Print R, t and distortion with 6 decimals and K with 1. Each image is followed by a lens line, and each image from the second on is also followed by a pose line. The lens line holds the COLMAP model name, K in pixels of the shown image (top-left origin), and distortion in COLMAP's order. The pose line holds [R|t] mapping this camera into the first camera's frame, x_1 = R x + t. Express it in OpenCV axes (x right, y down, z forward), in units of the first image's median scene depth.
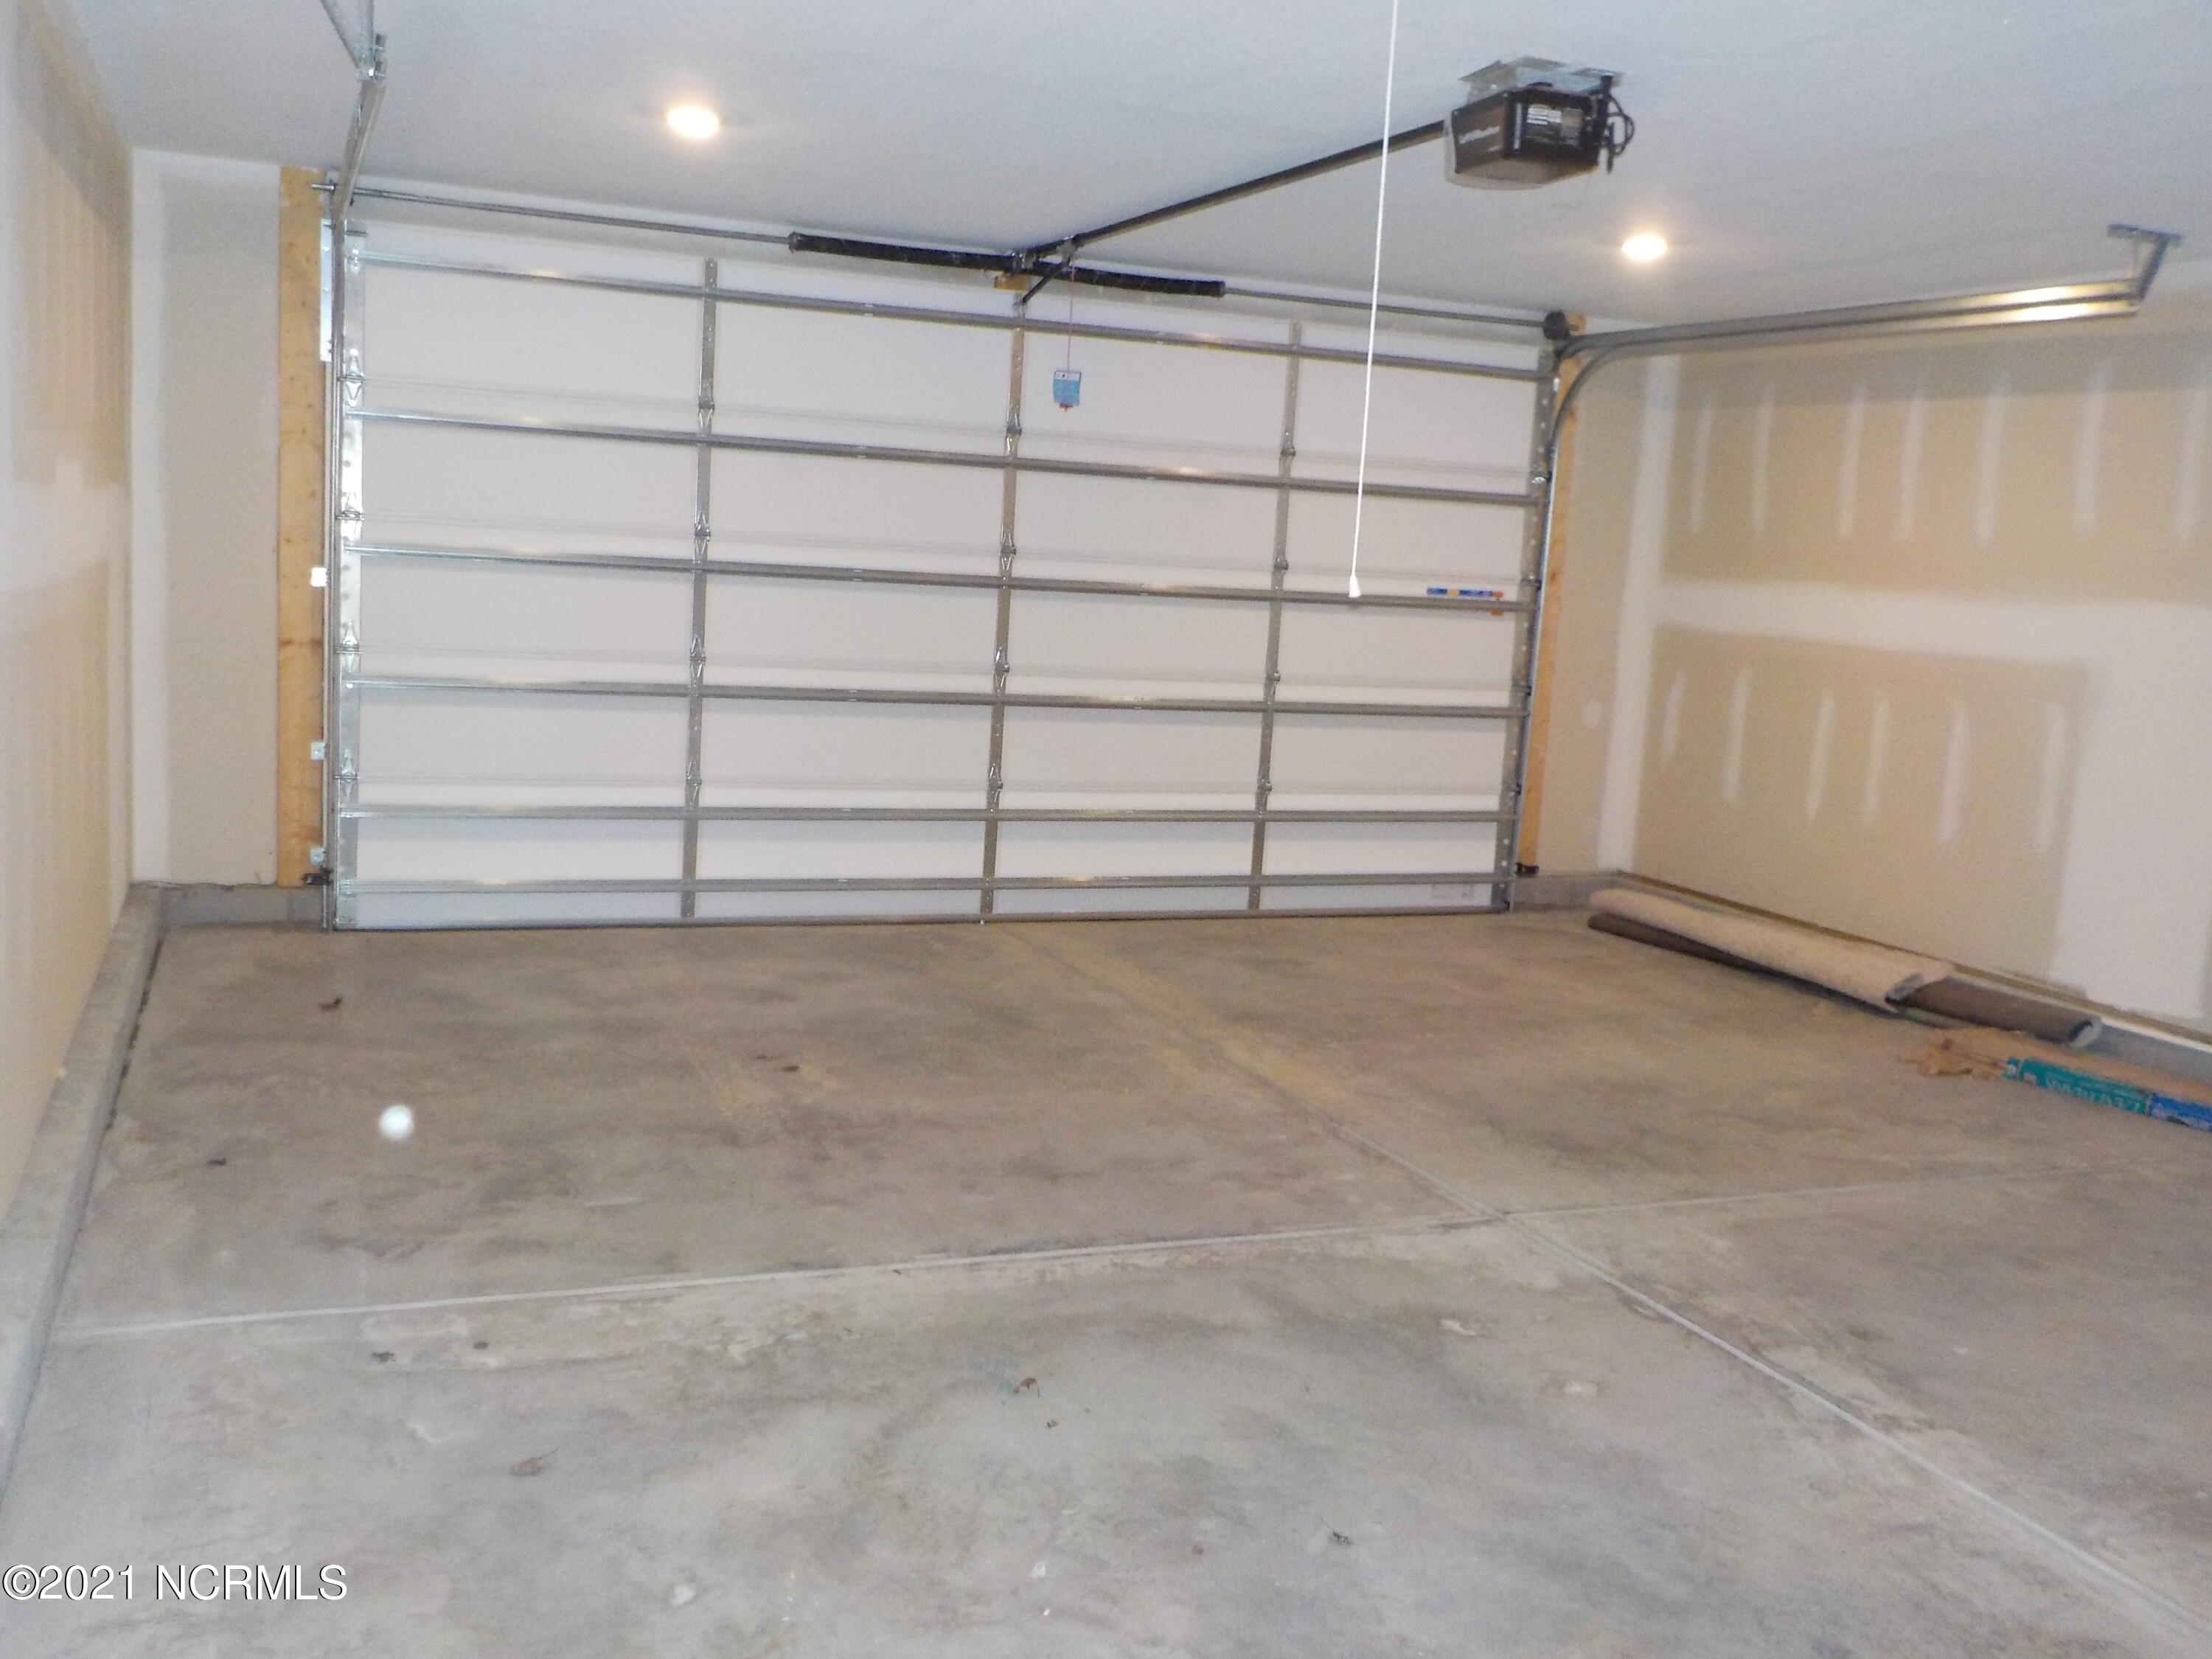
lens RADIAL K [[2003.7, 0, 1086.1], [0, 2003.7, 814.1], [0, 0, 1]] dist [-0.003102, 0.012490]
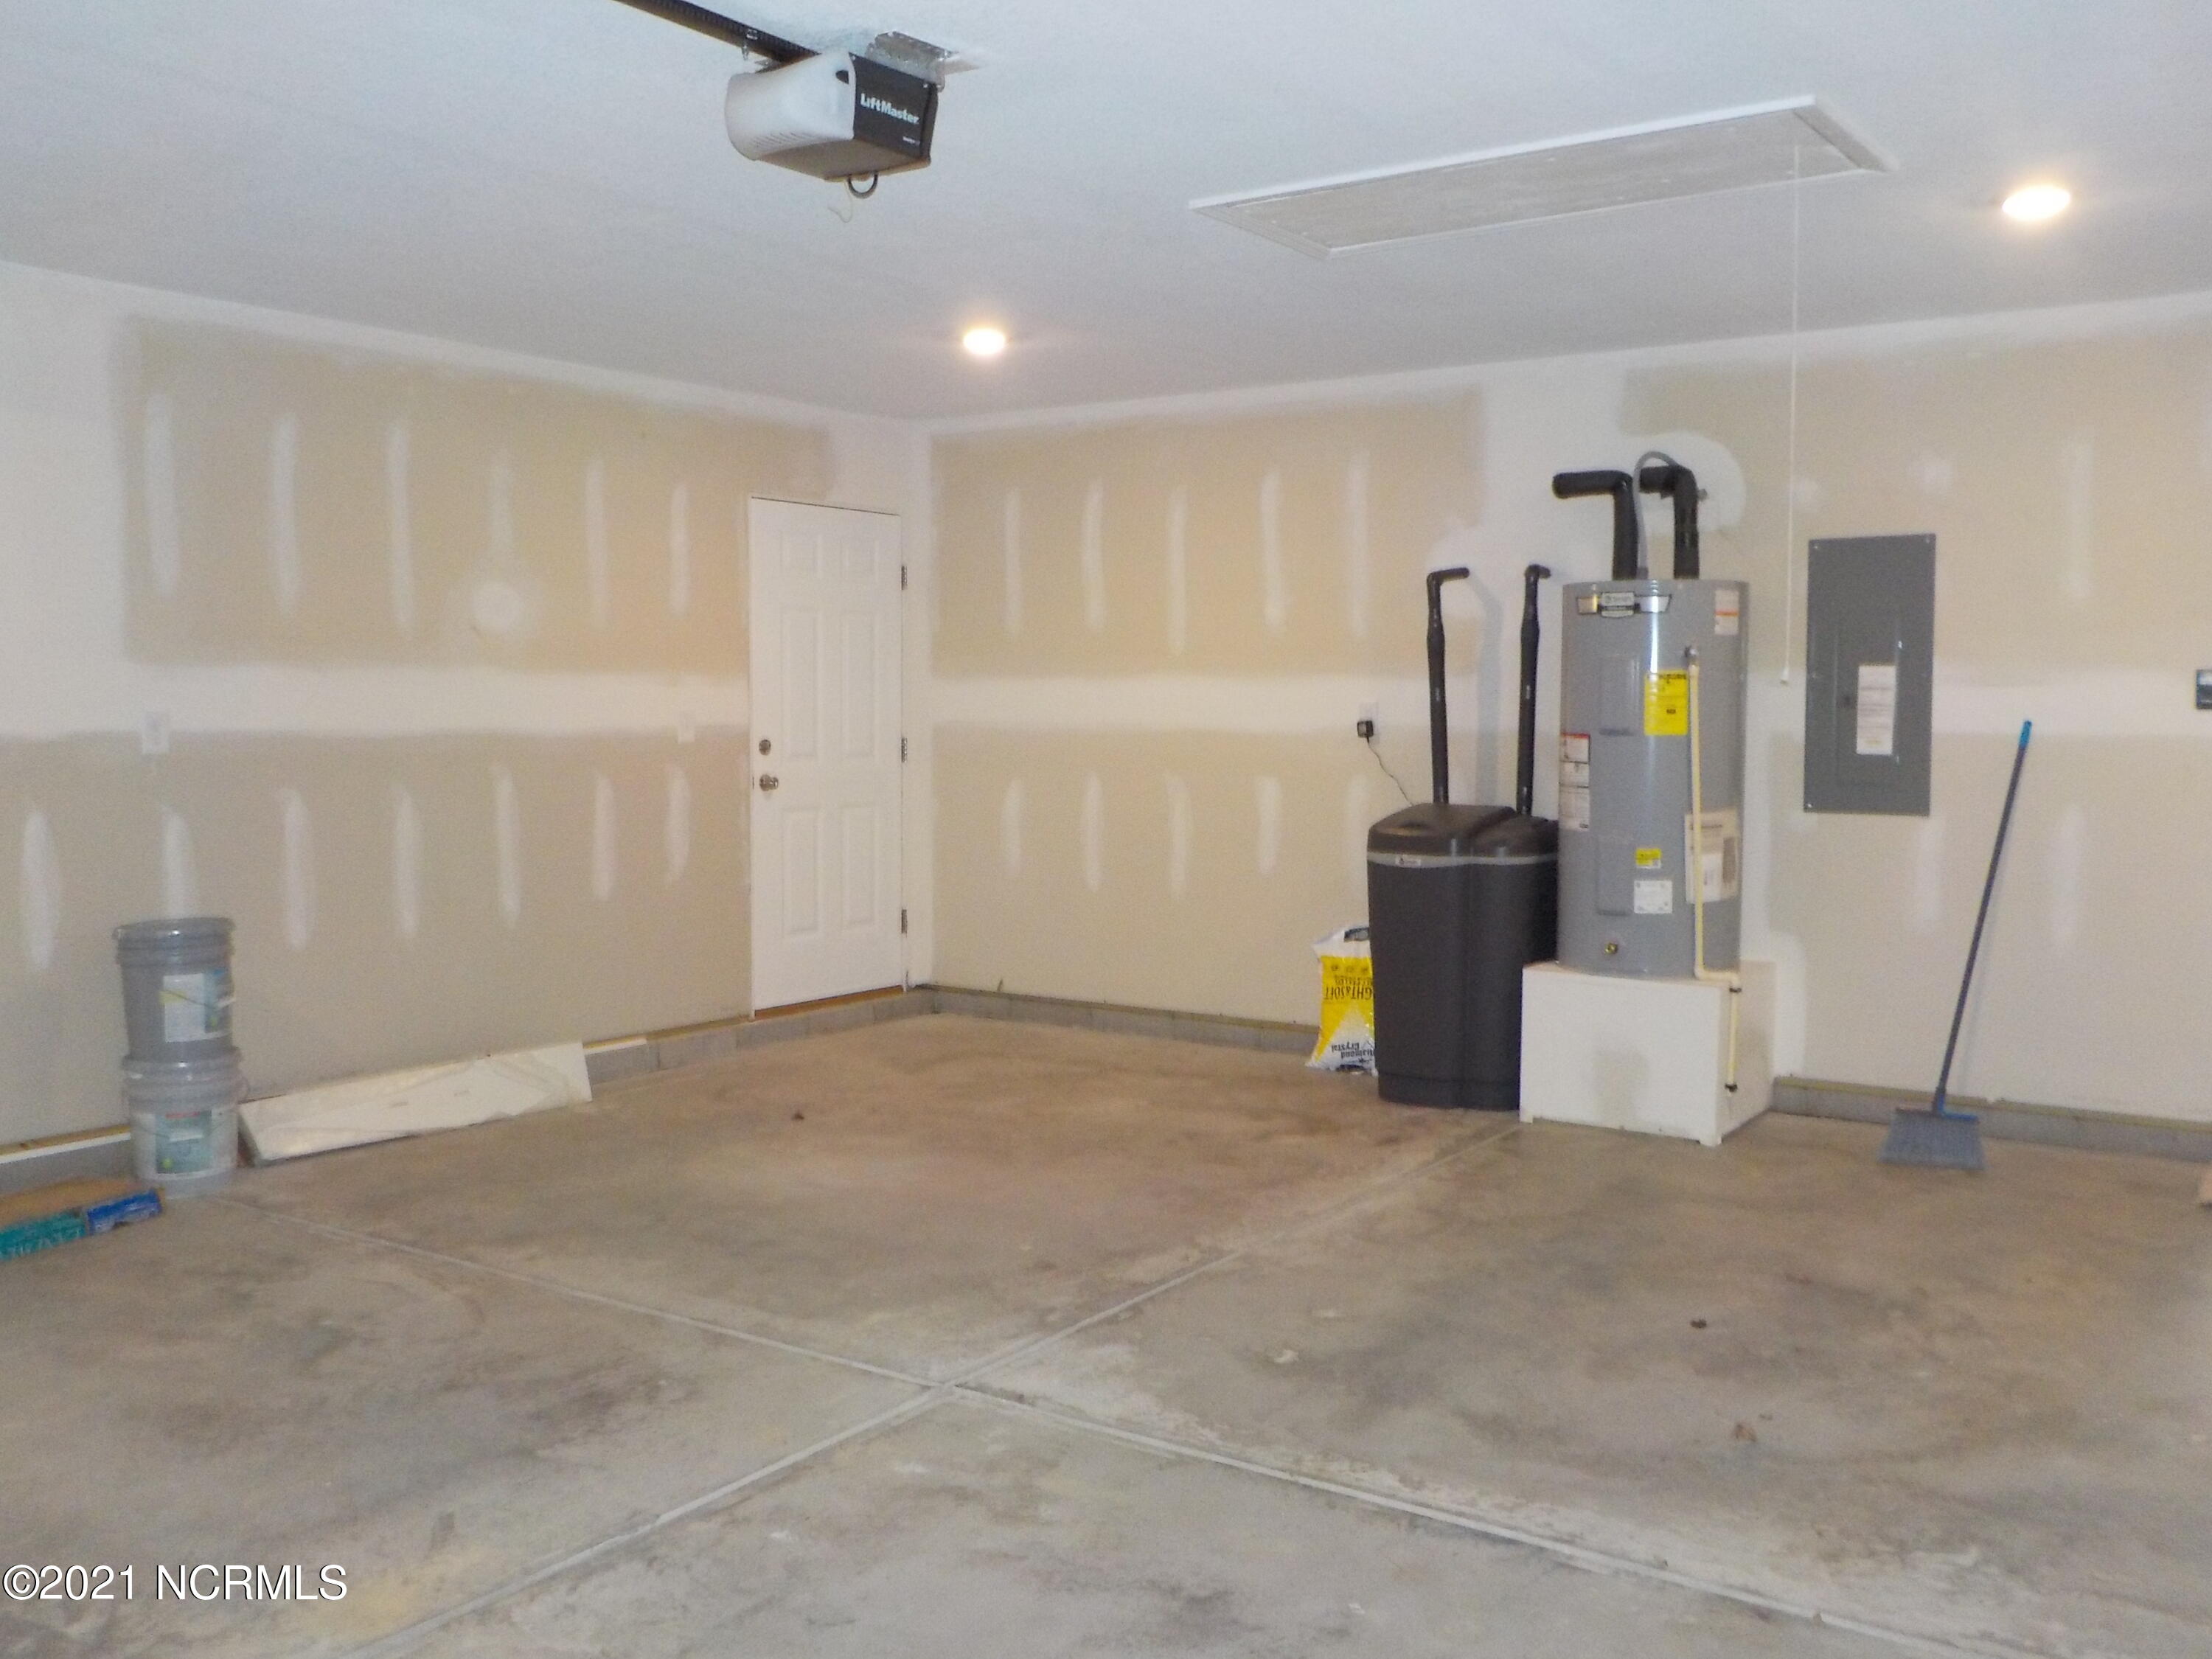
lens RADIAL K [[2003.7, 0, 1086.1], [0, 2003.7, 814.1], [0, 0, 1]] dist [-0.003102, 0.012490]
pose [[-0.552282, -0.108201, 0.826606, -0.570978], [0.074539, 0.981161, 0.178234, -0.212867], [-0.830318, 0.160050, -0.533812, 1.513329]]
